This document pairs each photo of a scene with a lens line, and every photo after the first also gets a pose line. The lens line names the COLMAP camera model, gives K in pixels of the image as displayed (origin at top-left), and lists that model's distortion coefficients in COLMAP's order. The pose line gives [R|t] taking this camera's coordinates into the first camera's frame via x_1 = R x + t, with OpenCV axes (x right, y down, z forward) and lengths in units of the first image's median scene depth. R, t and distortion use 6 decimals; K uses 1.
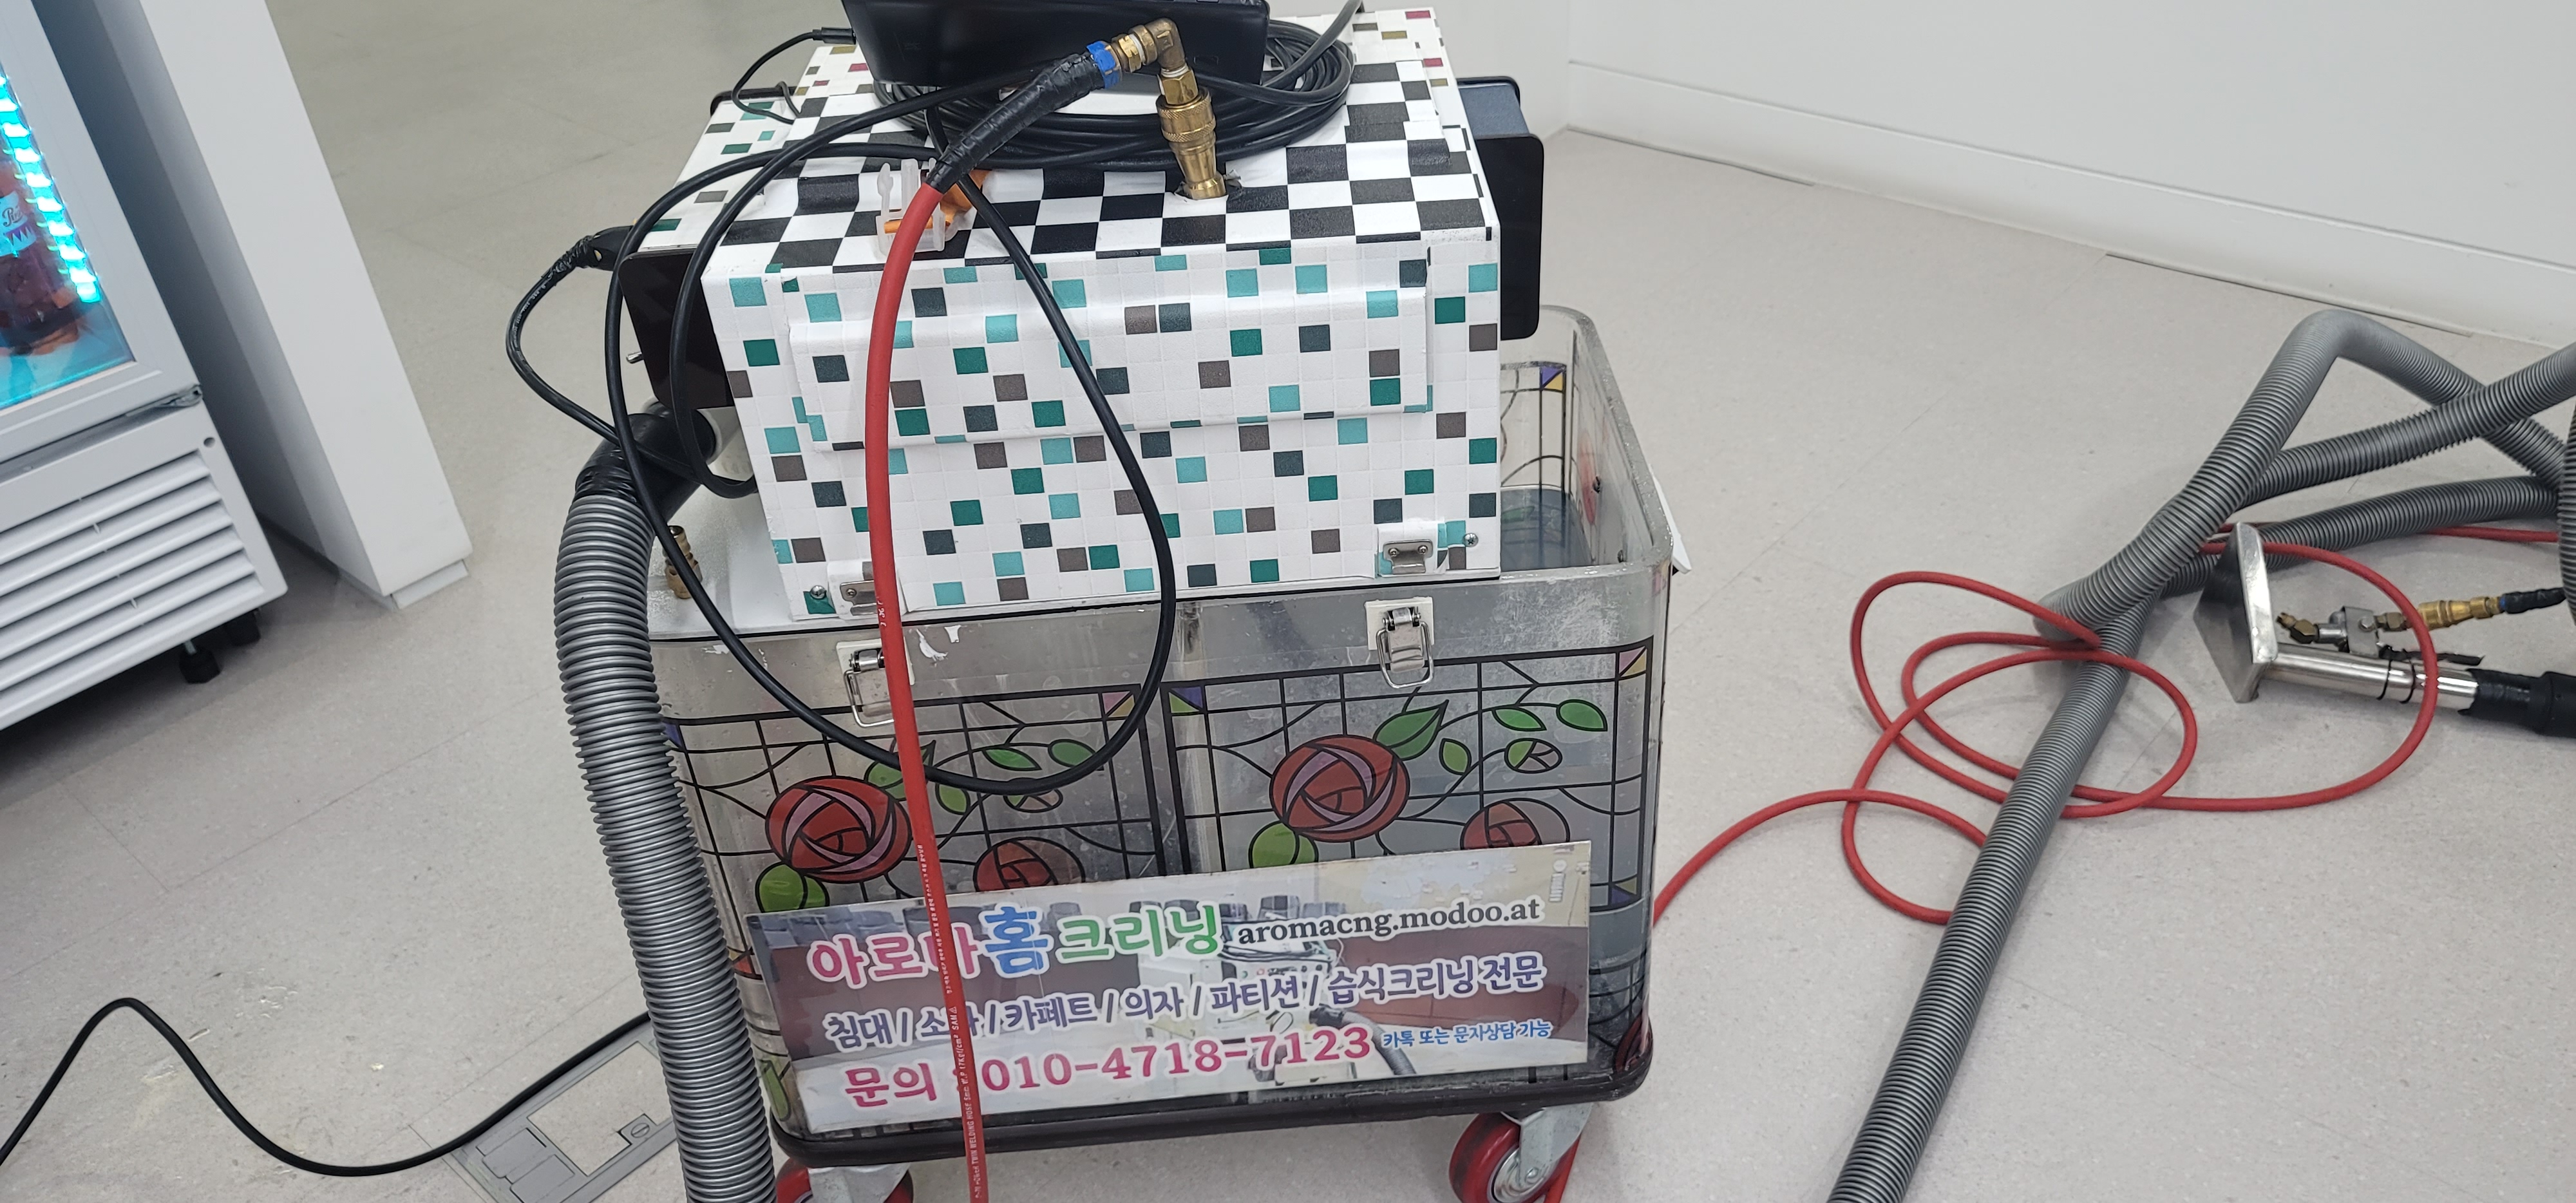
lens RADIAL K [[1851.5, 0, 1320.5], [0, 1851.5, 551.3], [0, 0, 1]] dist [0.054378, -0.002964]
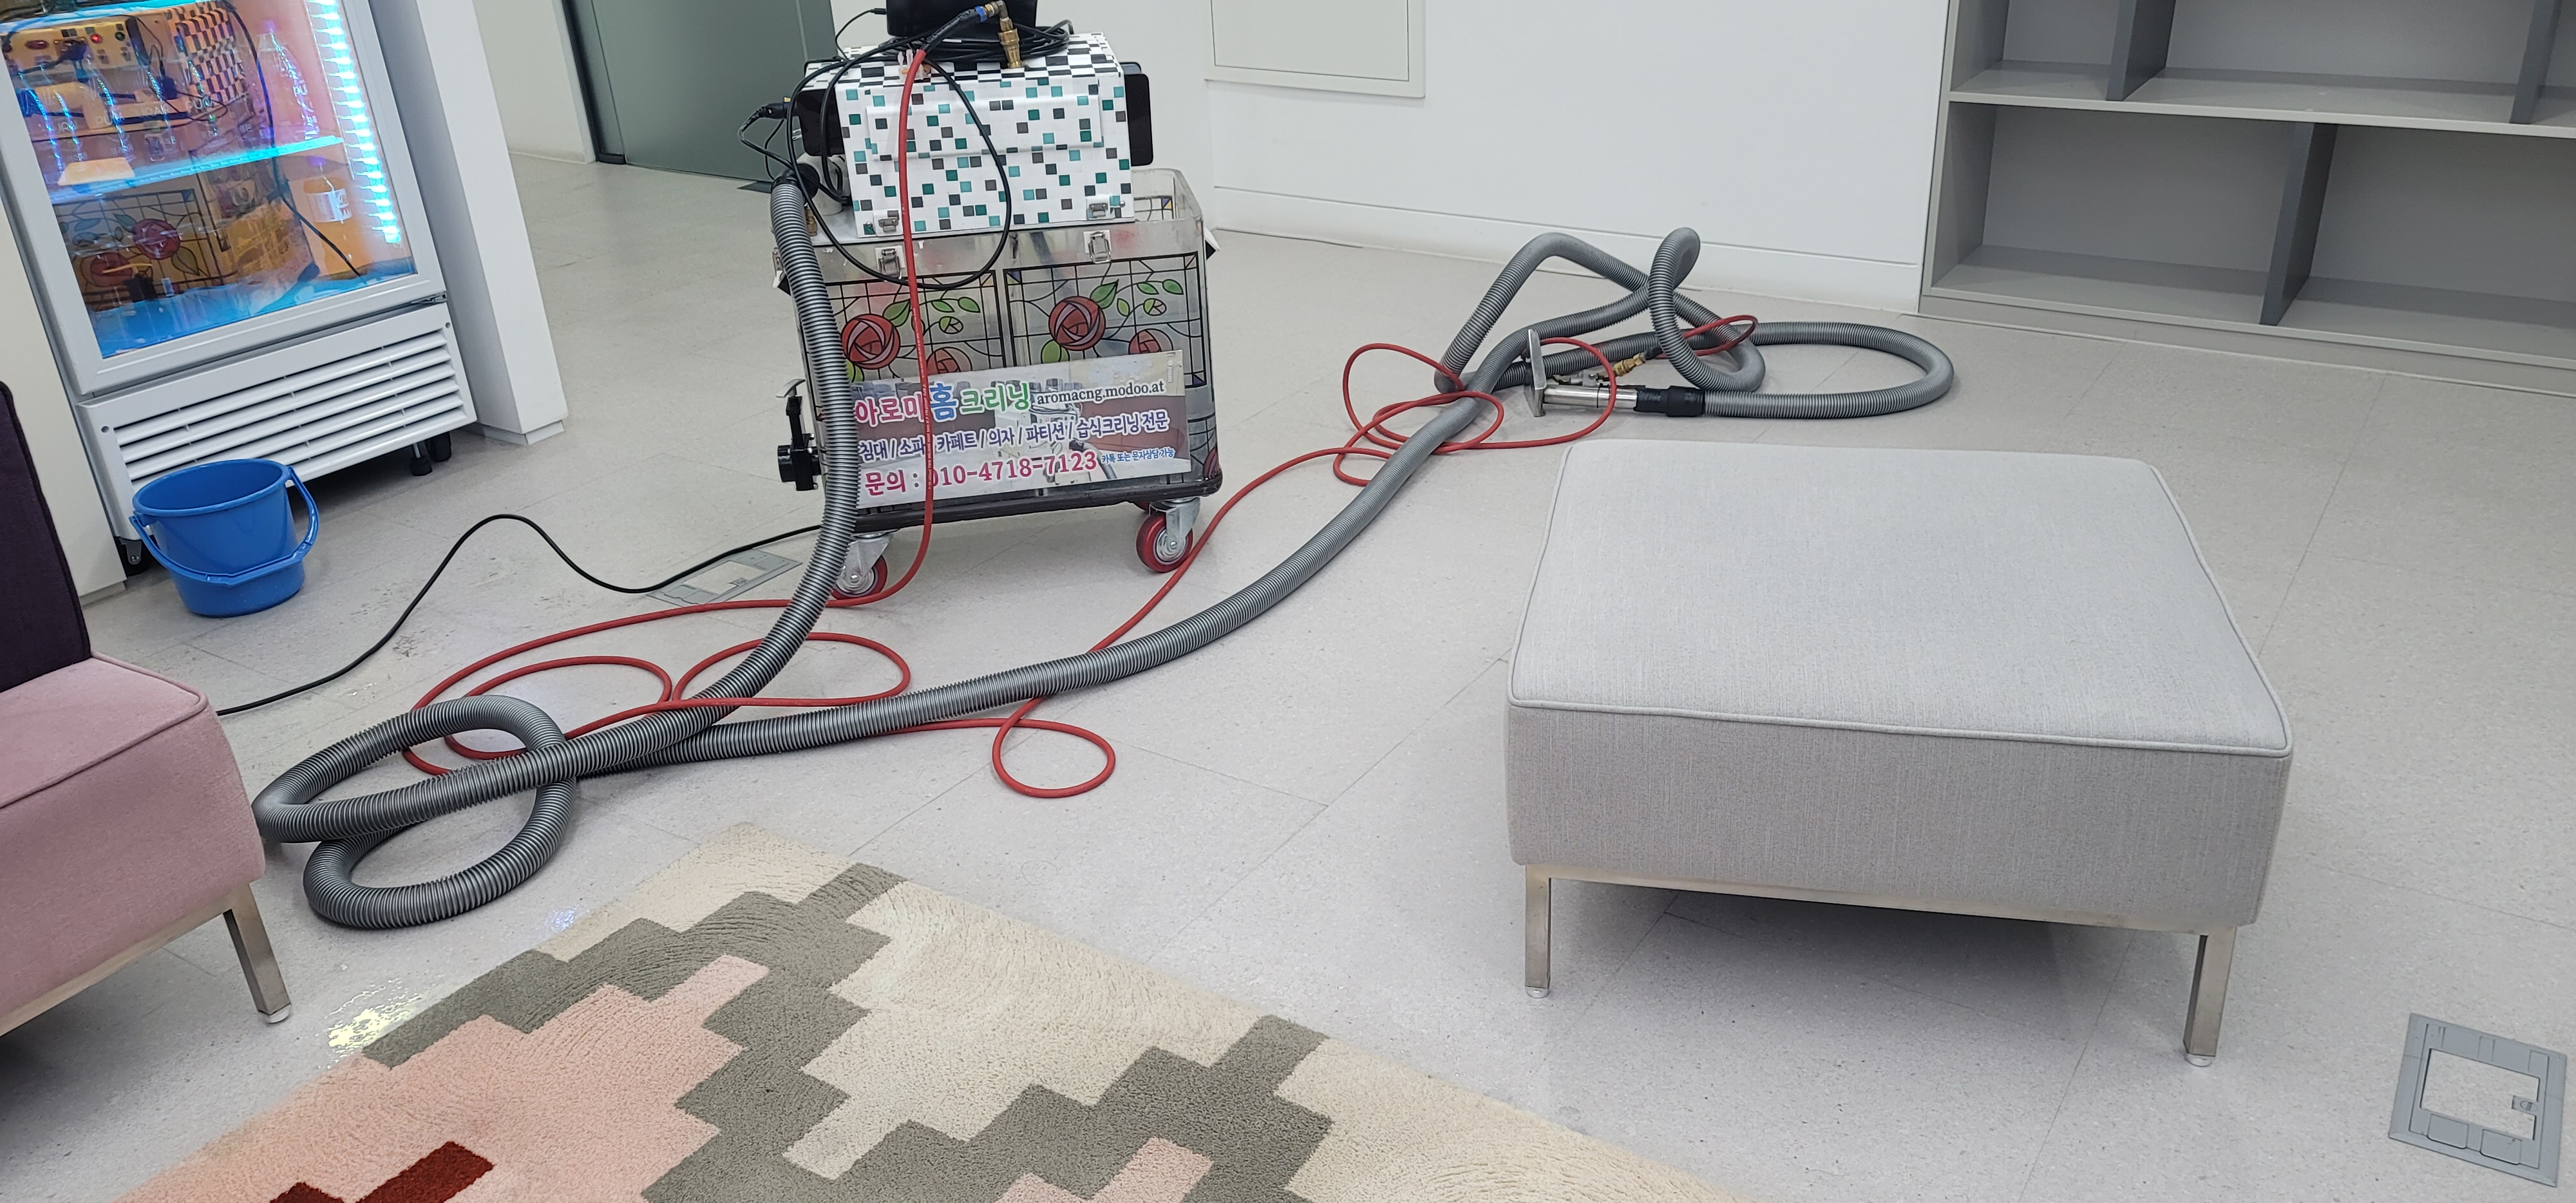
lens RADIAL K [[1879.4, 0, 1288.0], [0, 1879.4, 601.5], [0, 0, 1]] dist [0.058998, -0.001960]
pose [[0.992174, -0.040316, 0.118178, -0.024253], [0.057918, 0.987060, -0.149524, 0.966690], [-0.110620, 0.155199, 0.981670, -1.562339]]
